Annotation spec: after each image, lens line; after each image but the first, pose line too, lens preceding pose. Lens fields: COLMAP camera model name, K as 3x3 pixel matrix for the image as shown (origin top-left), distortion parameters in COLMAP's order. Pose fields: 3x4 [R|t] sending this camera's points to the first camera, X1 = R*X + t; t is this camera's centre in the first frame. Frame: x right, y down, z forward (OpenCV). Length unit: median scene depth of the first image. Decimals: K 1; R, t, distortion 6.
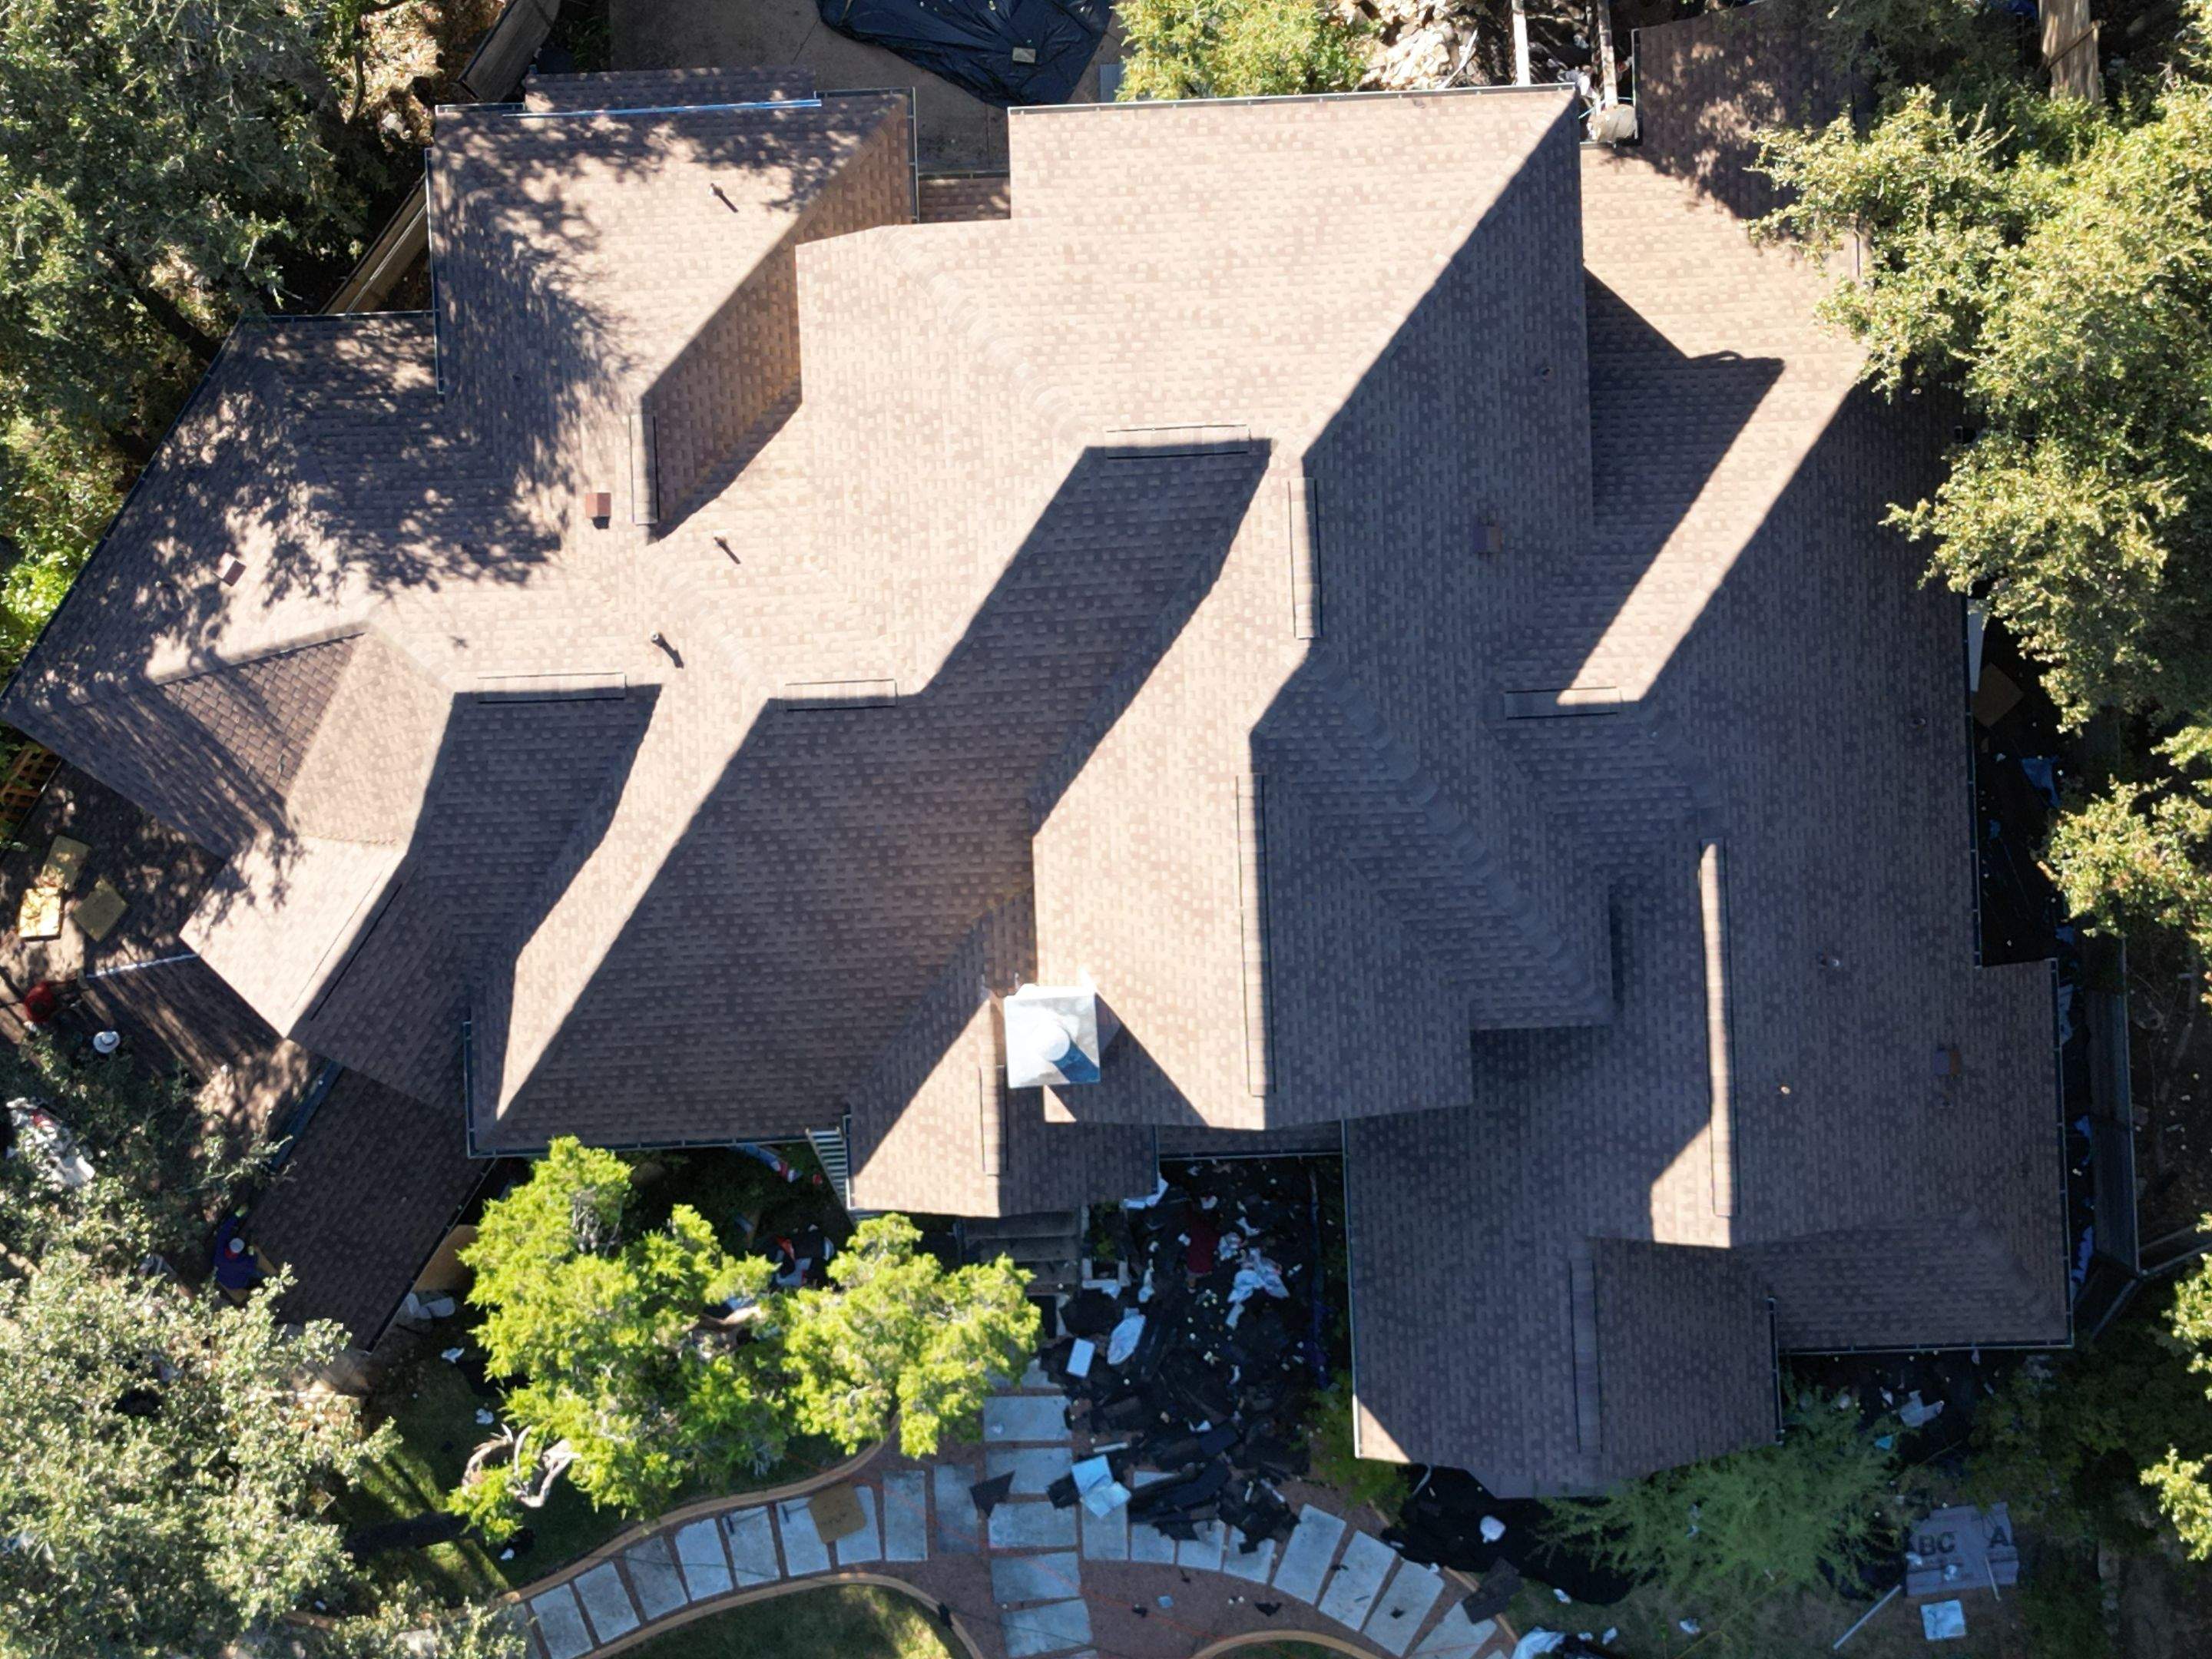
lens RADIAL K [[3093.8, 0, 1098.4], [0, 3093.8, 835.5], [0, 0, 1]] dist [0.210820, -0.785926]
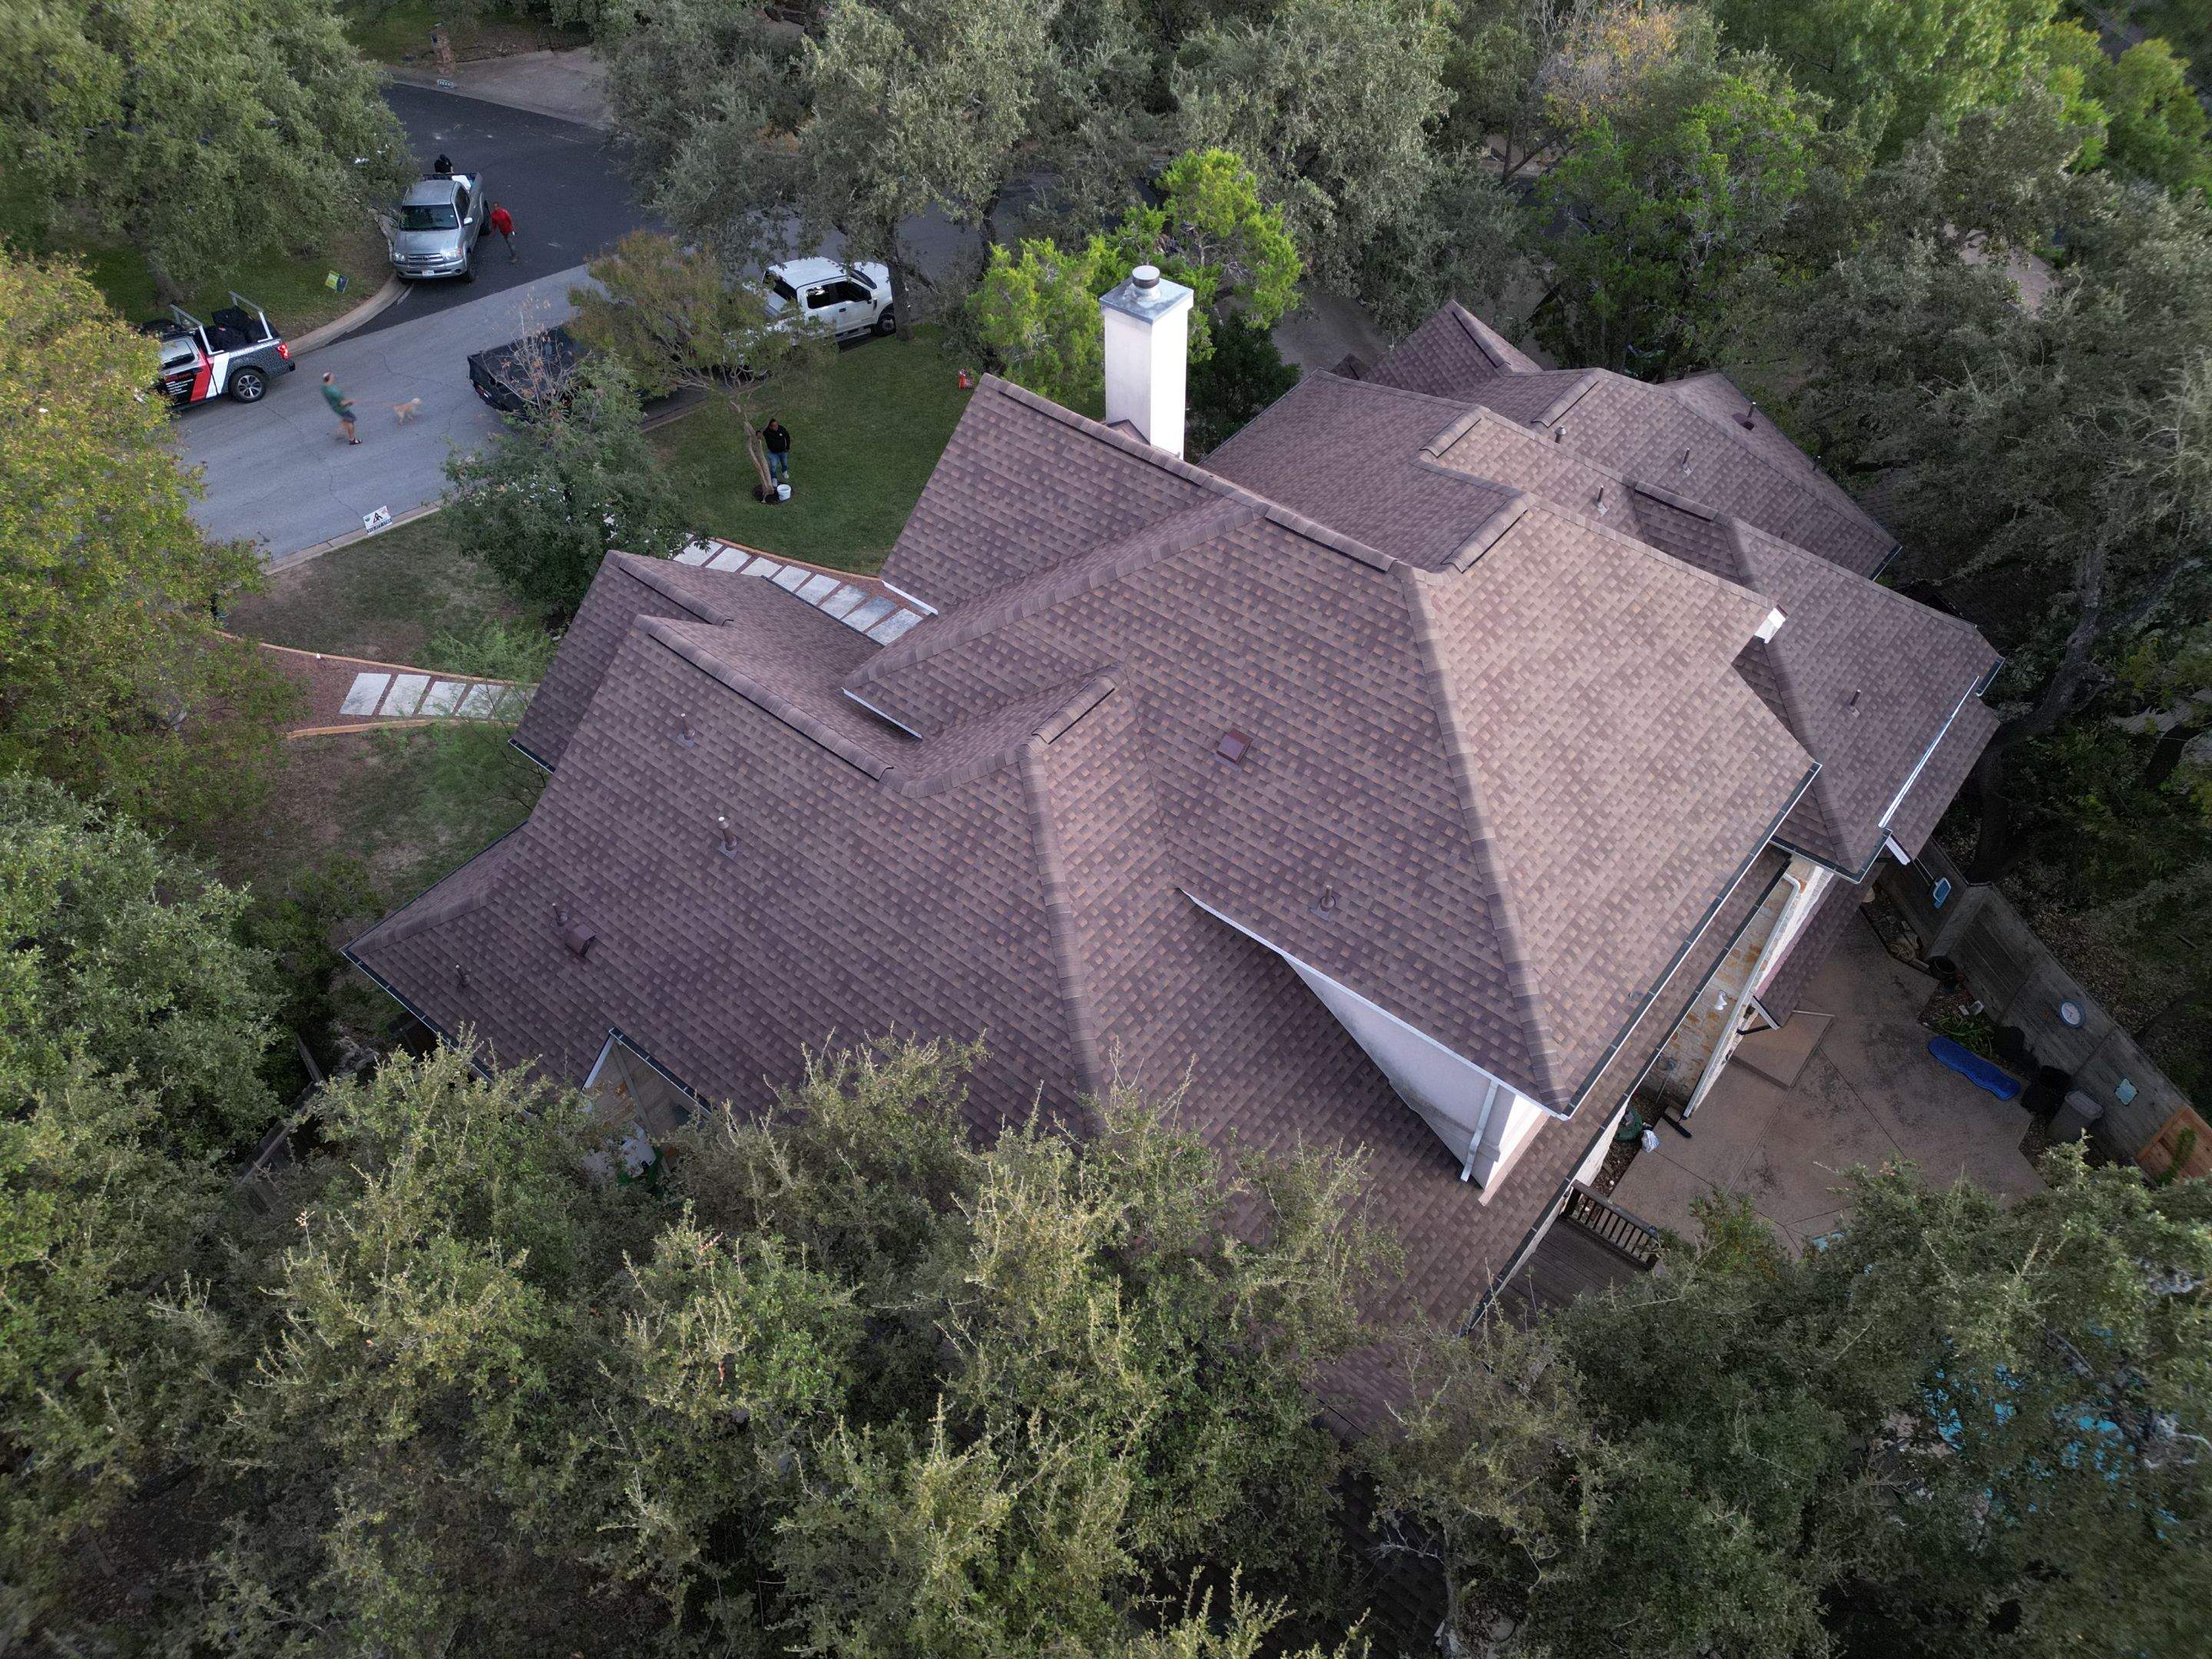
lens RADIAL K [[1525.7, 0, 1104.2], [0, 1525.7, 834.6], [0, 0, 1]] dist [0.125668, -0.153363]
pose [[-0.660933, 0.573477, -0.484037, 0.416437], [-0.750174, -0.487568, 0.446672, -0.303723], [0.020155, 0.658332, 0.752458, 0.616897]]
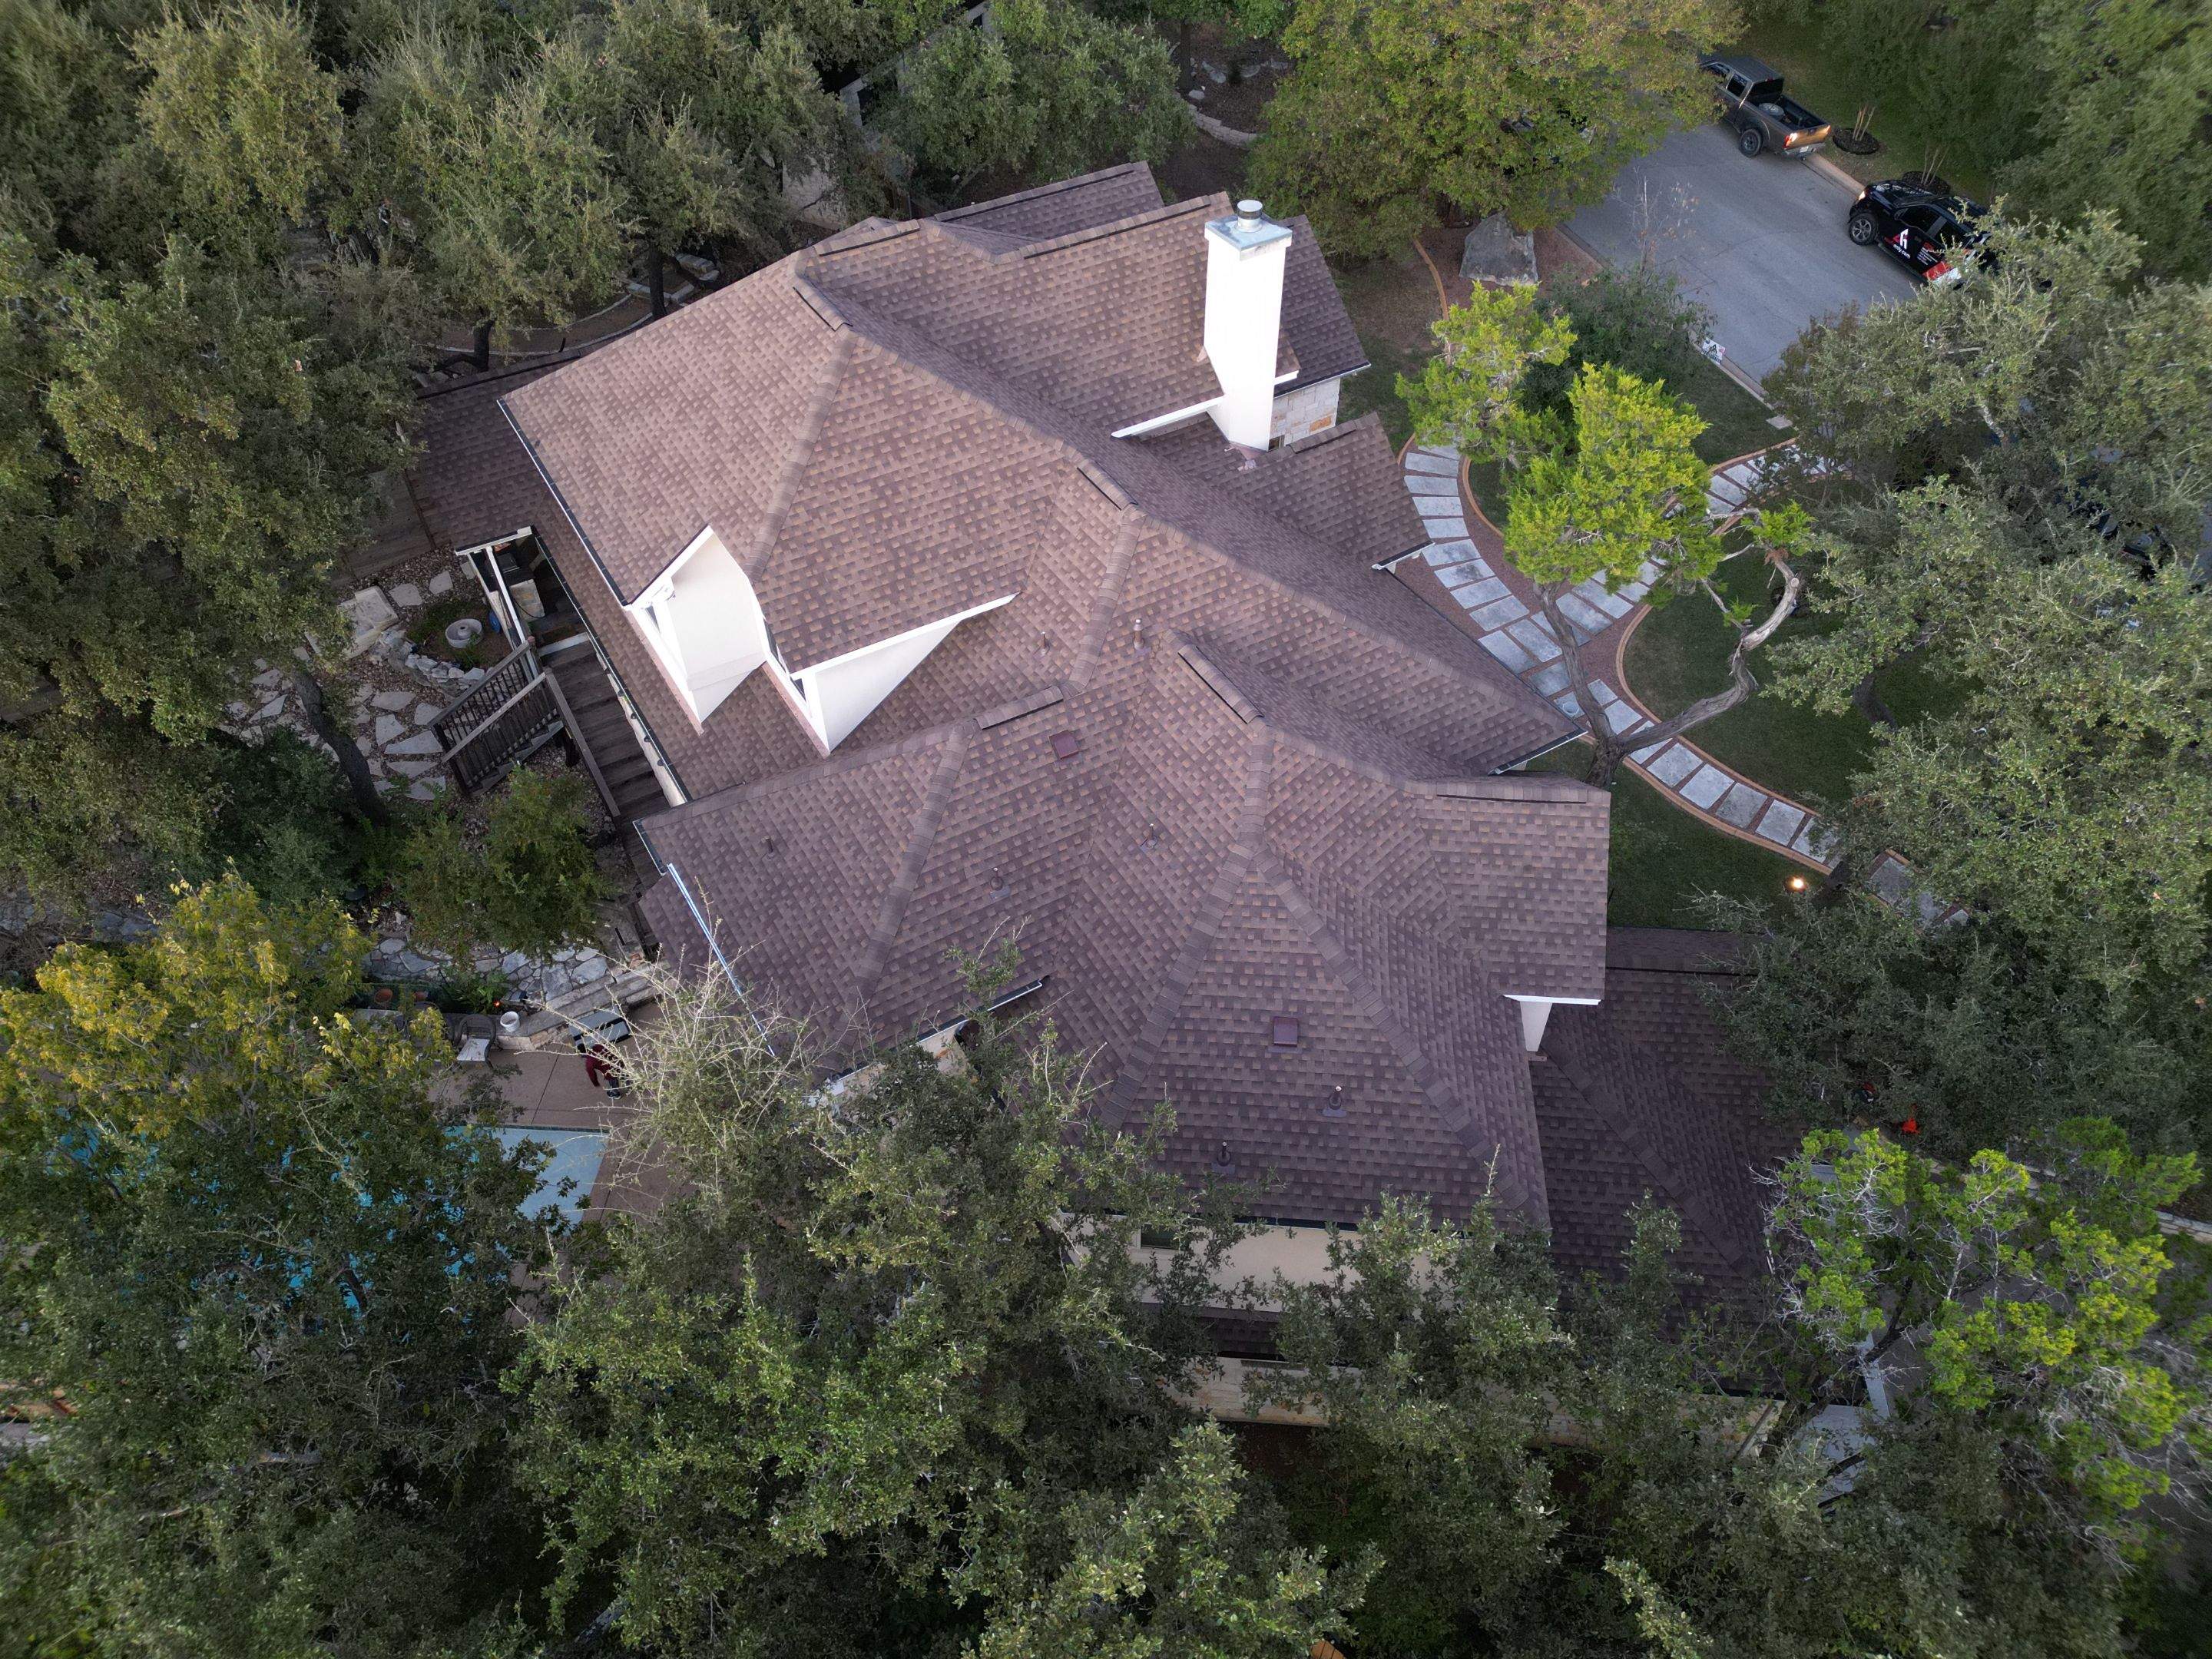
lens RADIAL K [[1543.3, 0, 1106.0], [0, 1543.3, 829.5], [0, 0, 1]] dist [0.085141, -0.081716]
pose [[-0.471156, -0.620769, 0.626624, -0.566523], [0.881778, -0.349102, 0.317166, -0.295246], [0.021869, 0.701979, 0.711862, 0.640122]]
